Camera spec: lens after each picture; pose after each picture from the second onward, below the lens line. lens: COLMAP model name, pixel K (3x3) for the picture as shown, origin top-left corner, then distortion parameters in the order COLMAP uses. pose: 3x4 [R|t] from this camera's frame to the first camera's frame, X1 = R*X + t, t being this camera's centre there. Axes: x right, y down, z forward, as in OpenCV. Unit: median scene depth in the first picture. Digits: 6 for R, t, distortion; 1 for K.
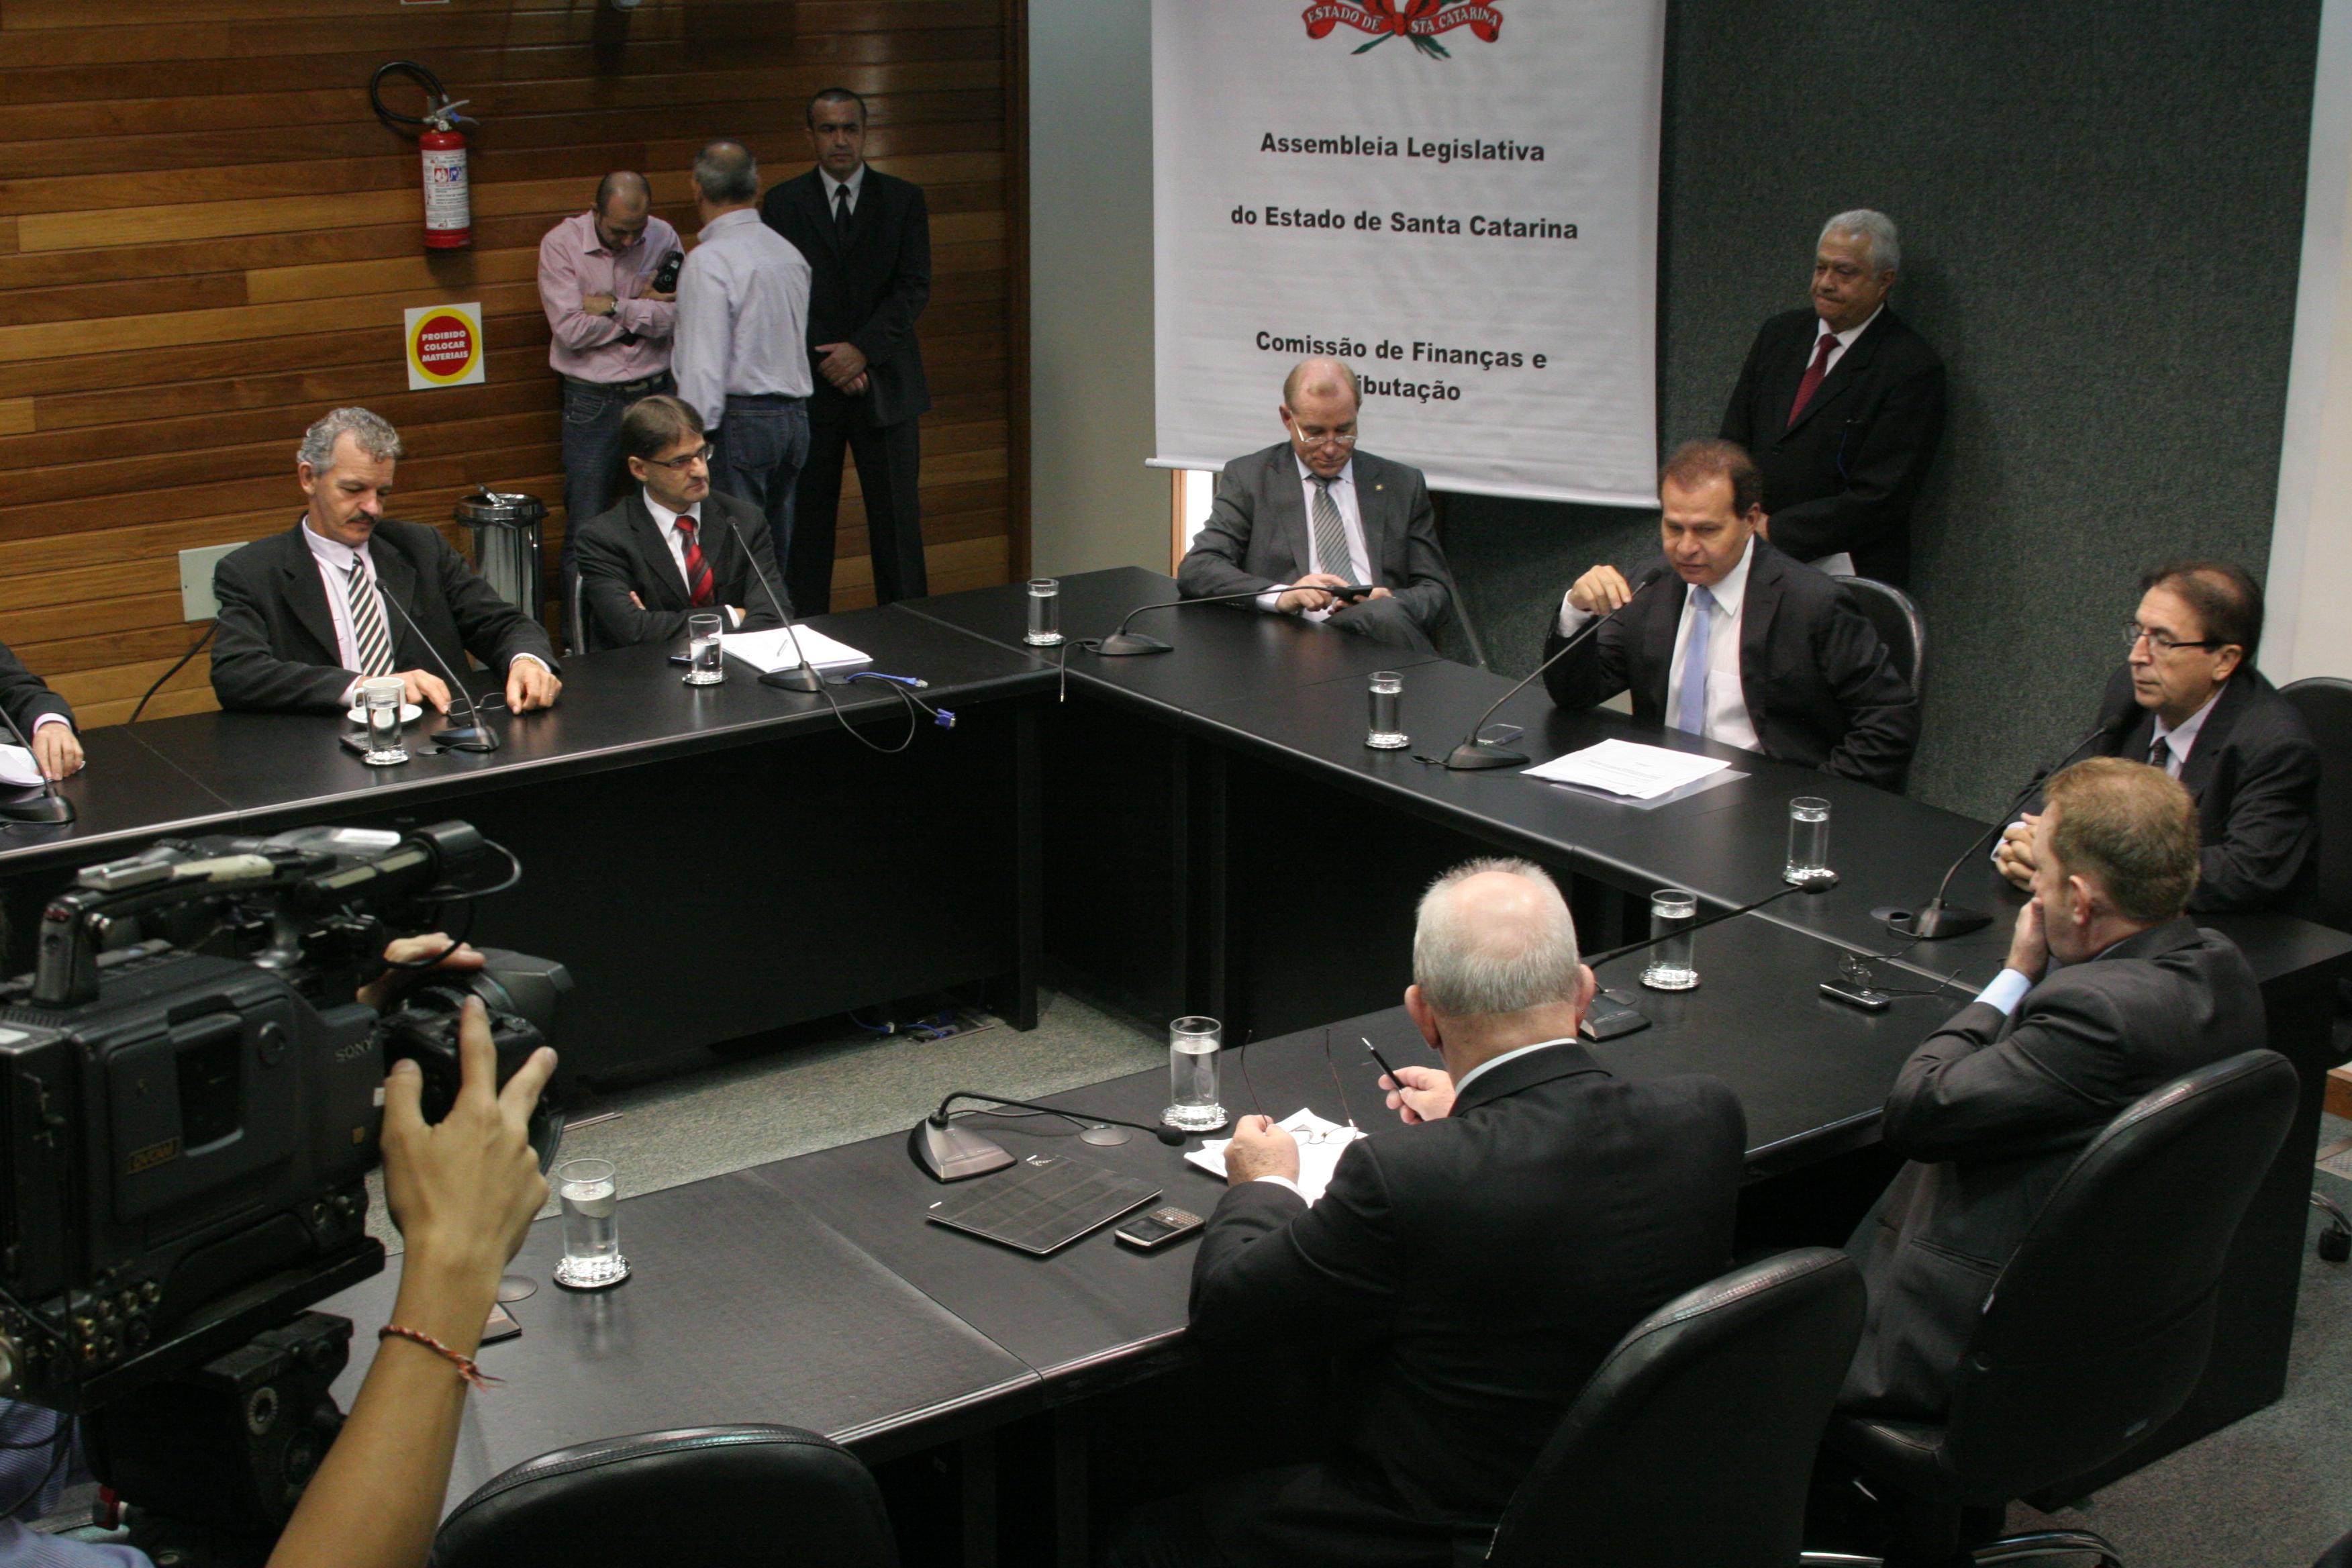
lens RADIAL K [[3023.7, 0, 1055.2], [0, 3023.7, 790.0], [0, 0, 1]] dist [-0.181385, 0.299163]
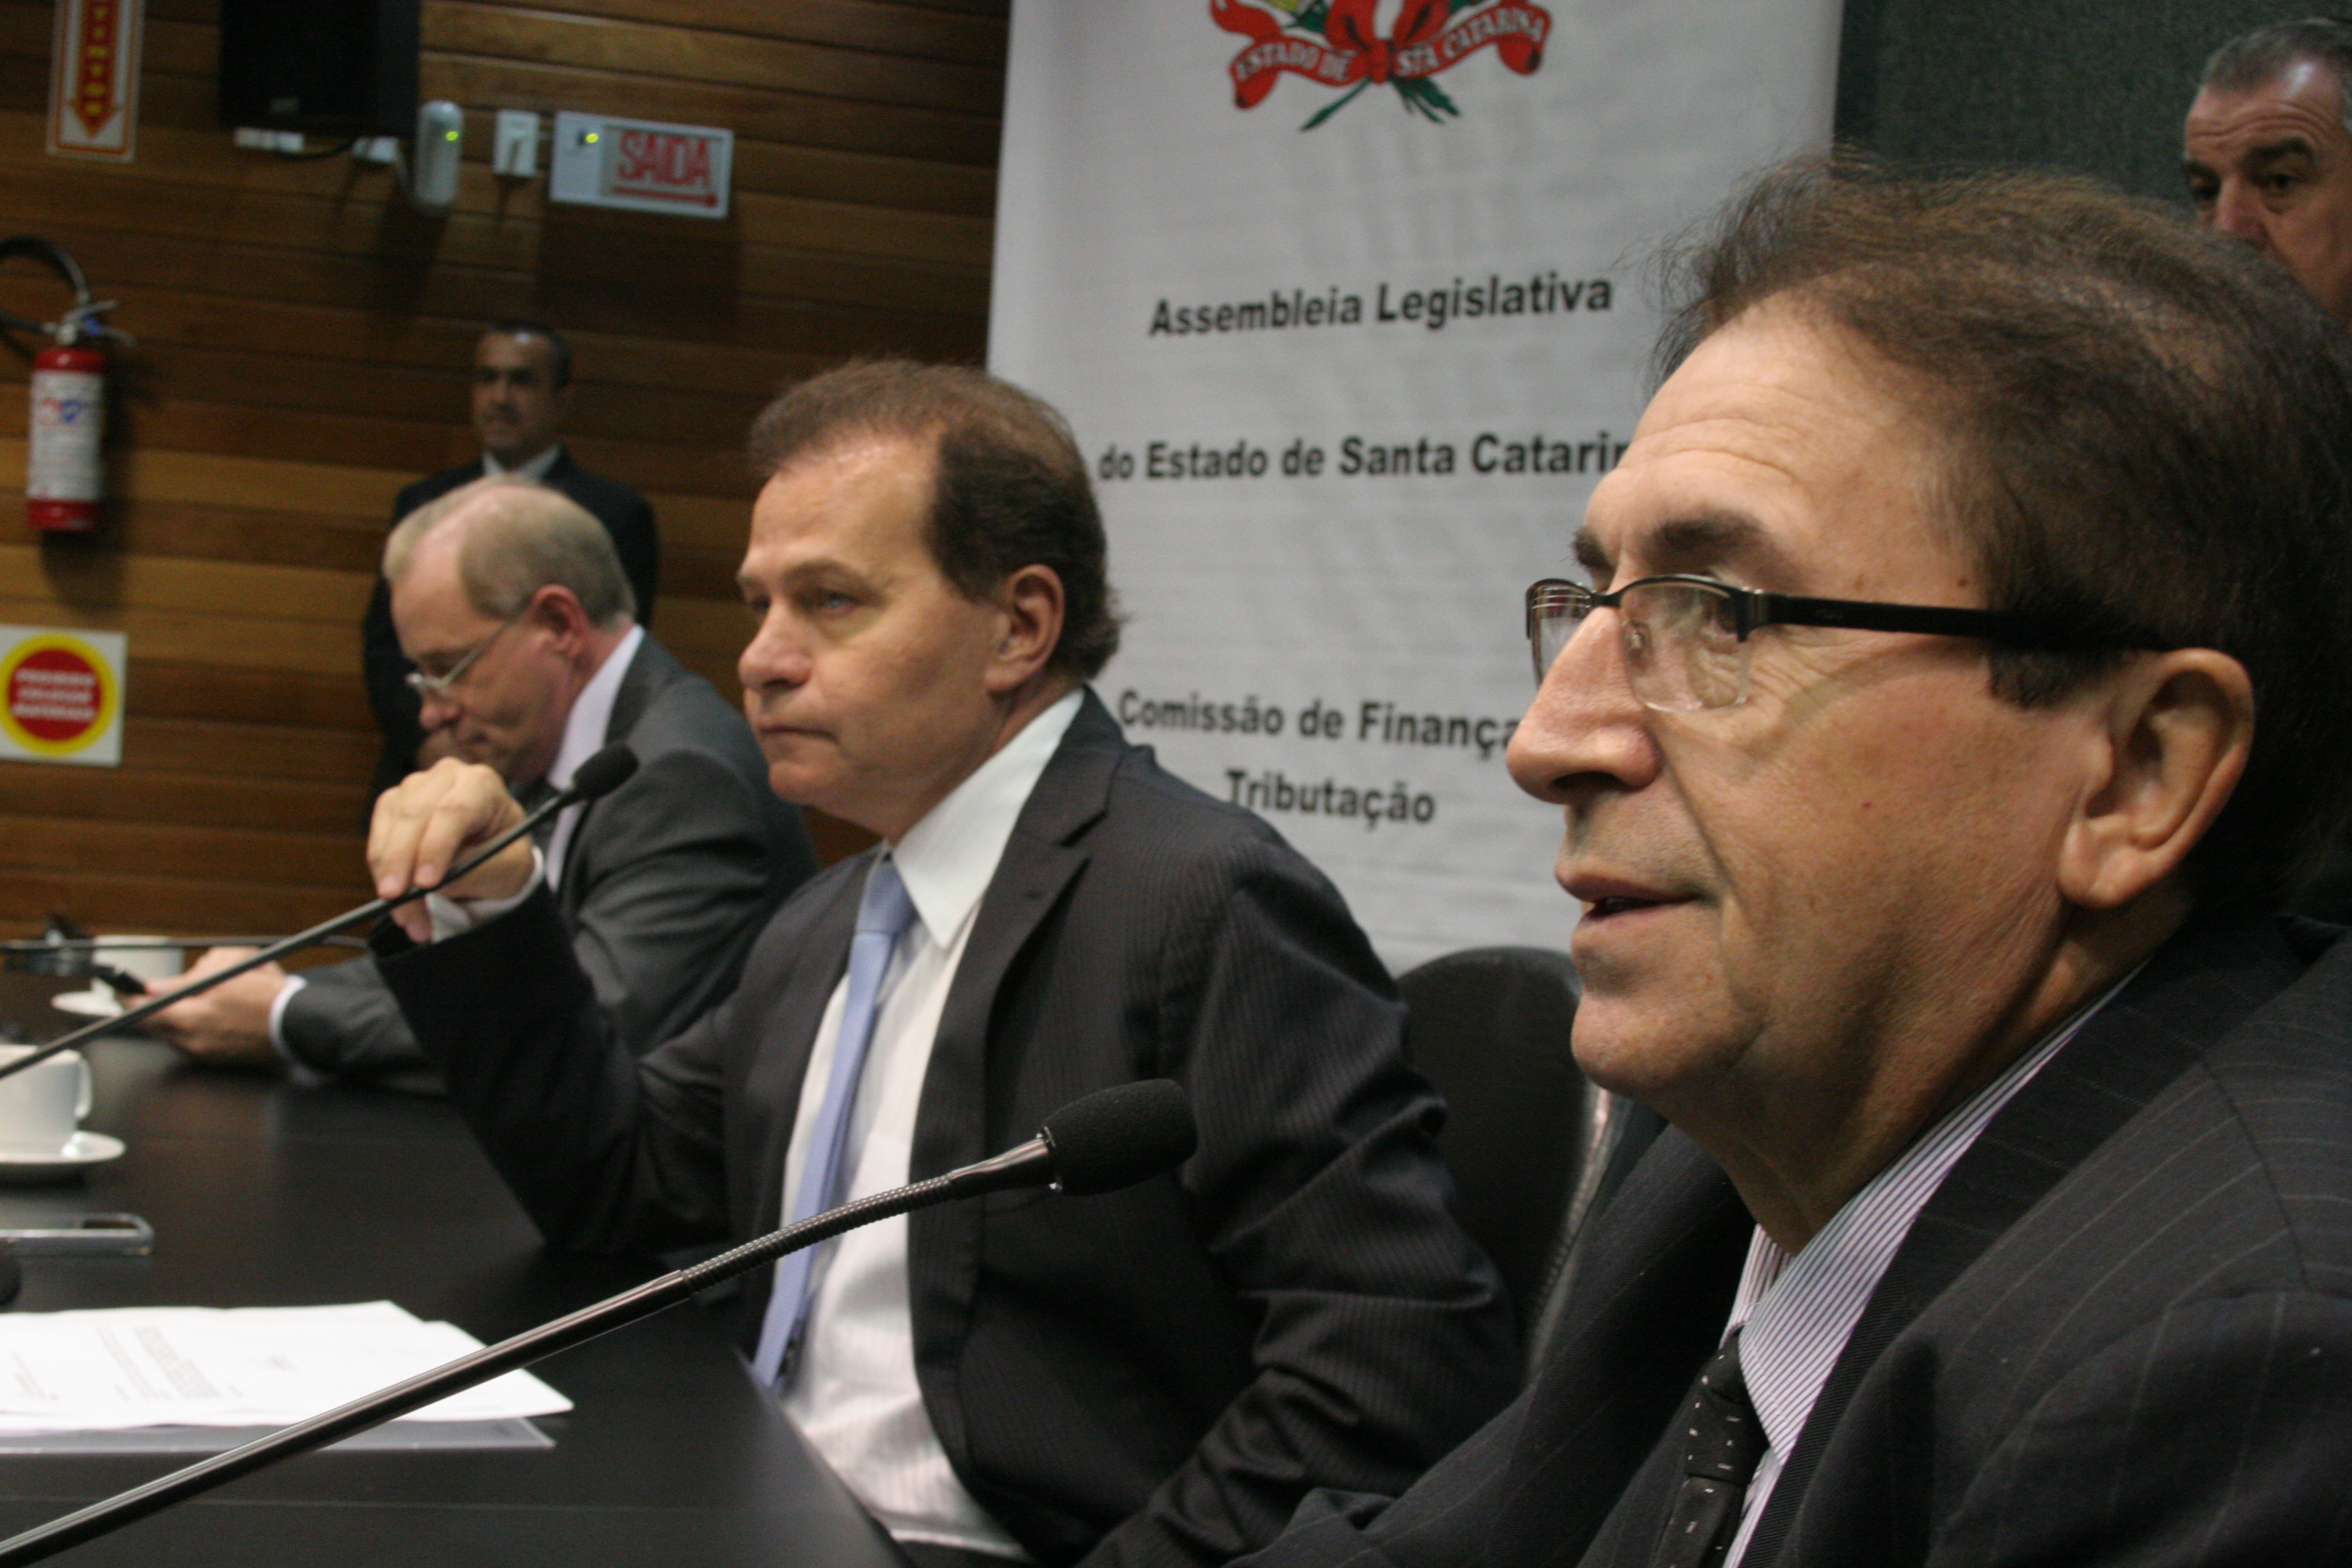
lens RADIAL K [[3289.8, 0, 1060.7], [0, 3289.8, 783.2], [0, 0, 1]] dist [-0.108695, -0.029494]
pose [[0.947027, 0.088635, -0.308680, 0.239436], [-0.170601, 0.953175, -0.249705, 0.003372], [0.272093, 0.289138, 0.917804, 0.510645]]
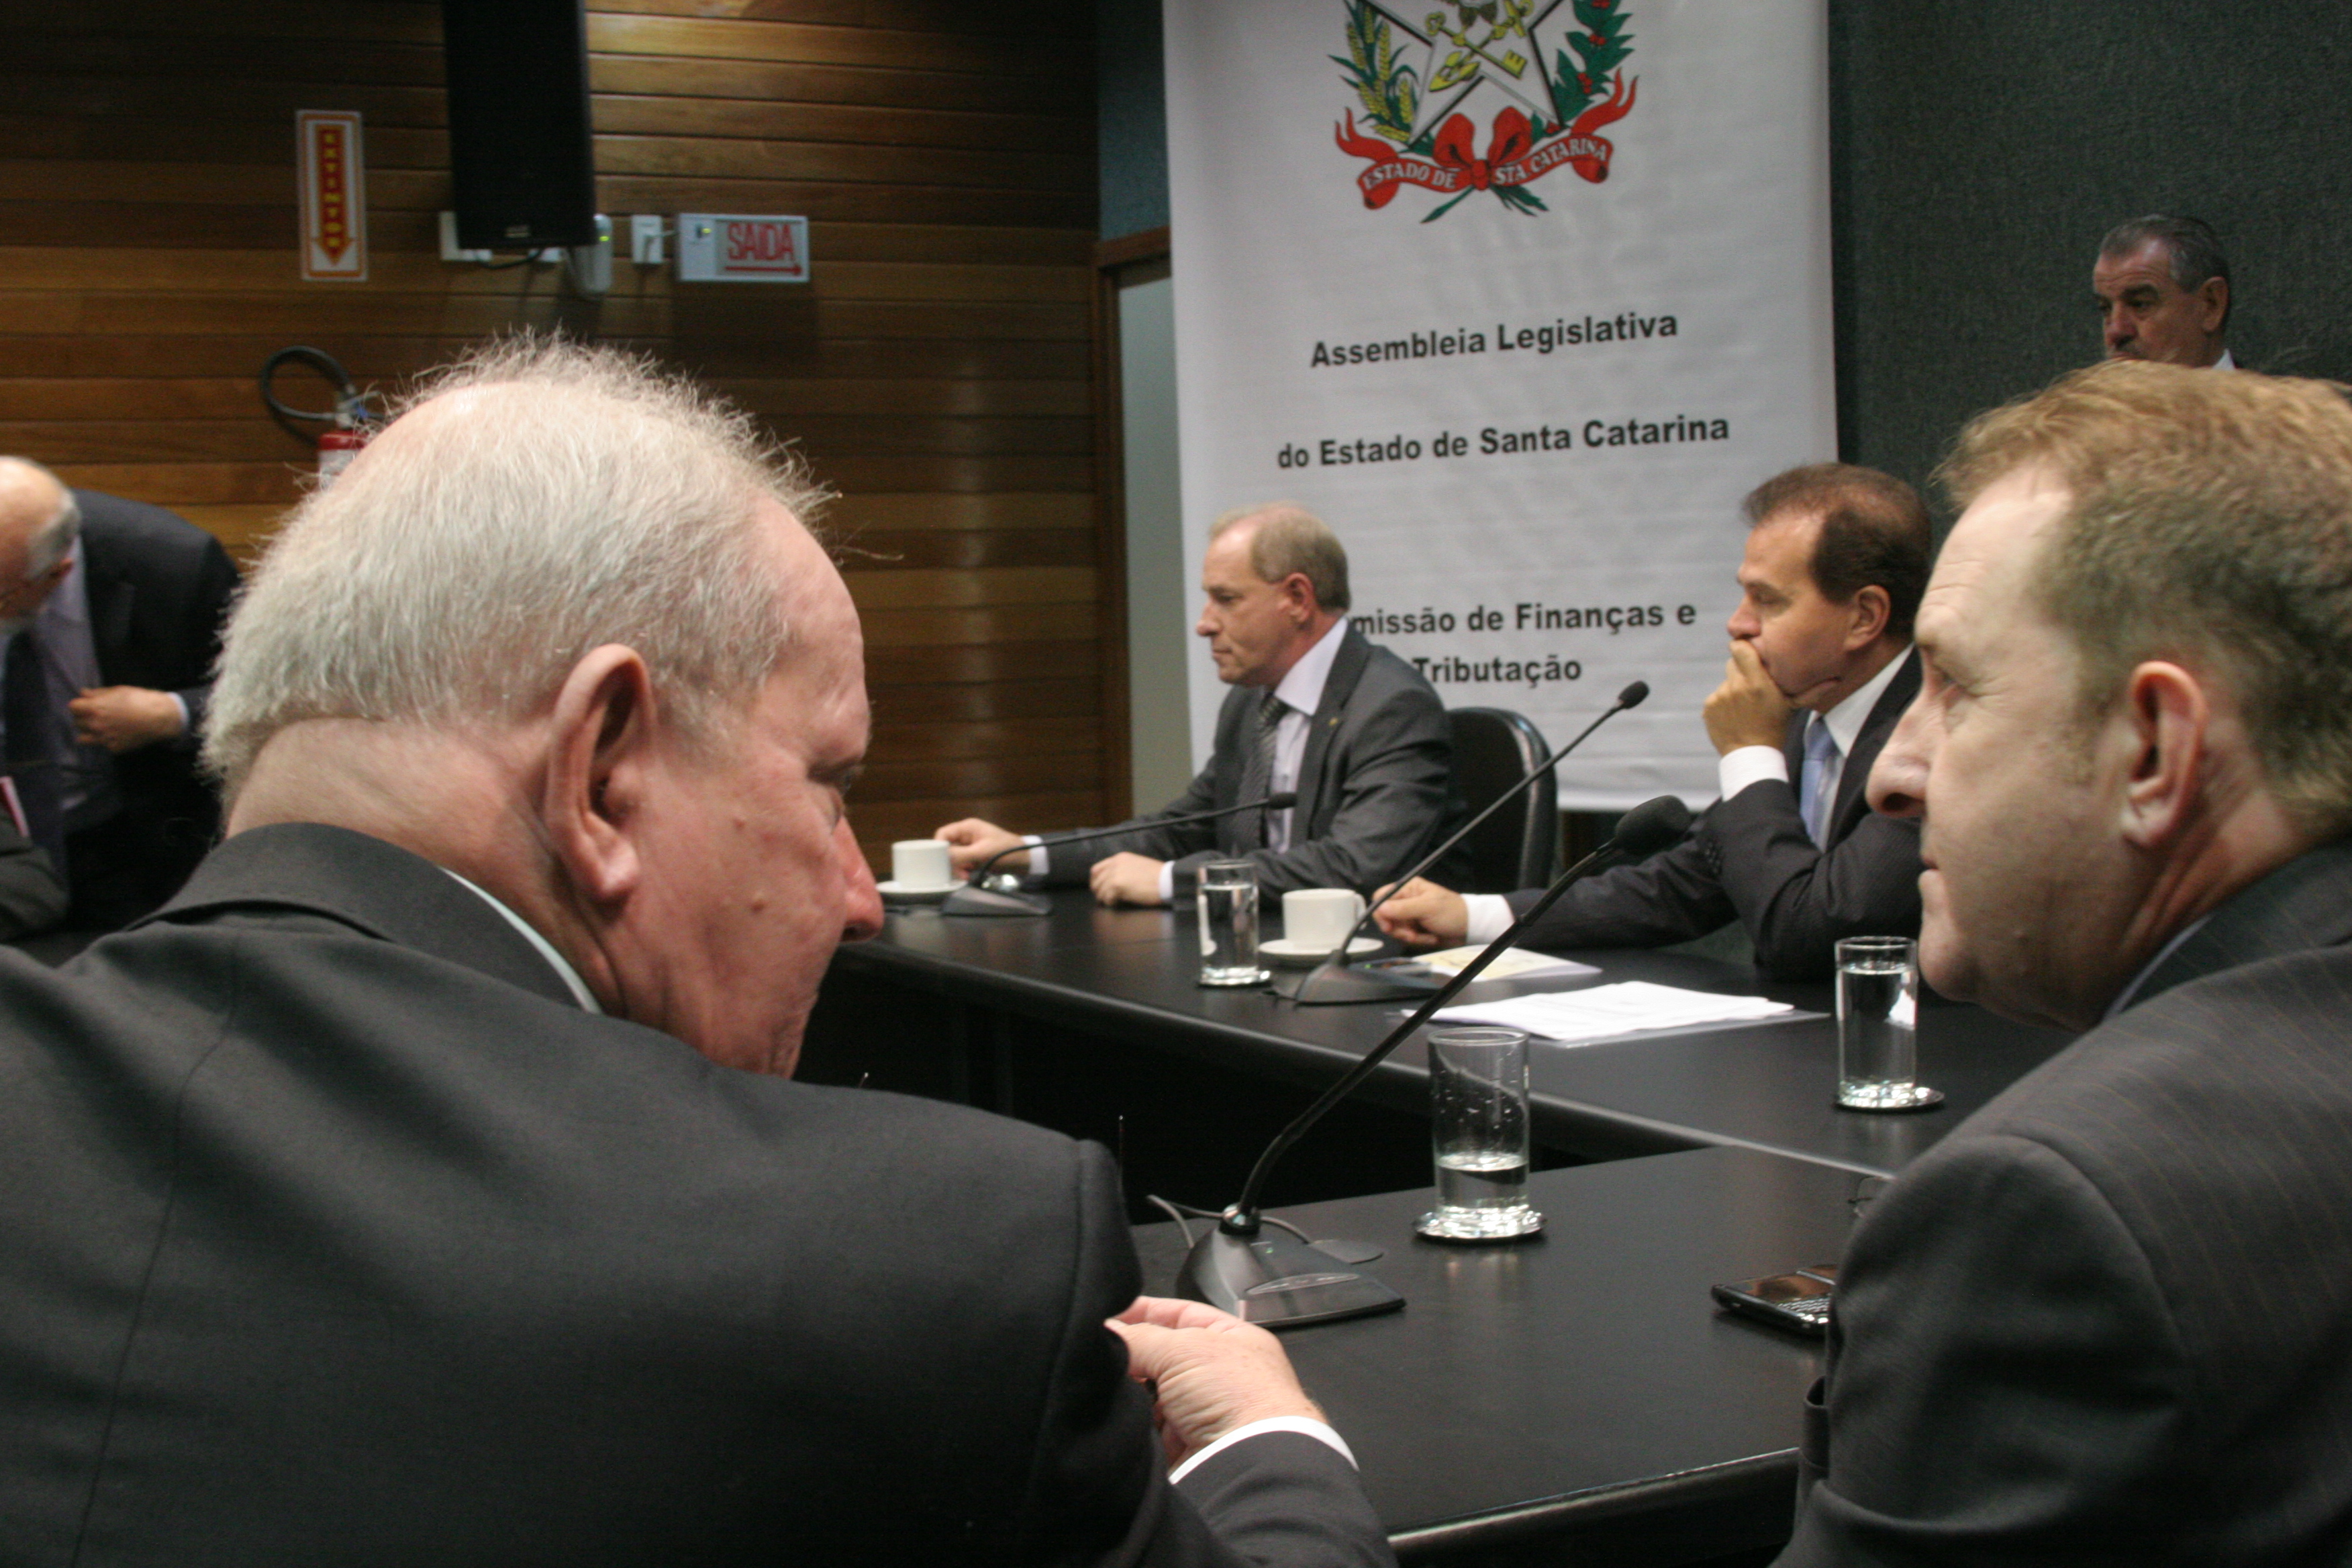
lens RADIAL K [[3023.7, 0, 1055.2], [0, 3023.7, 790.0], [0, 0, 1]] dist [-0.181385, 0.299163]
pose [[0.990577, -0.010652, -0.136539, 0.108610], [-0.020619, 0.974007, -0.225578, 0.060981], [0.135393, 0.226268, 0.964610, 0.297780]]
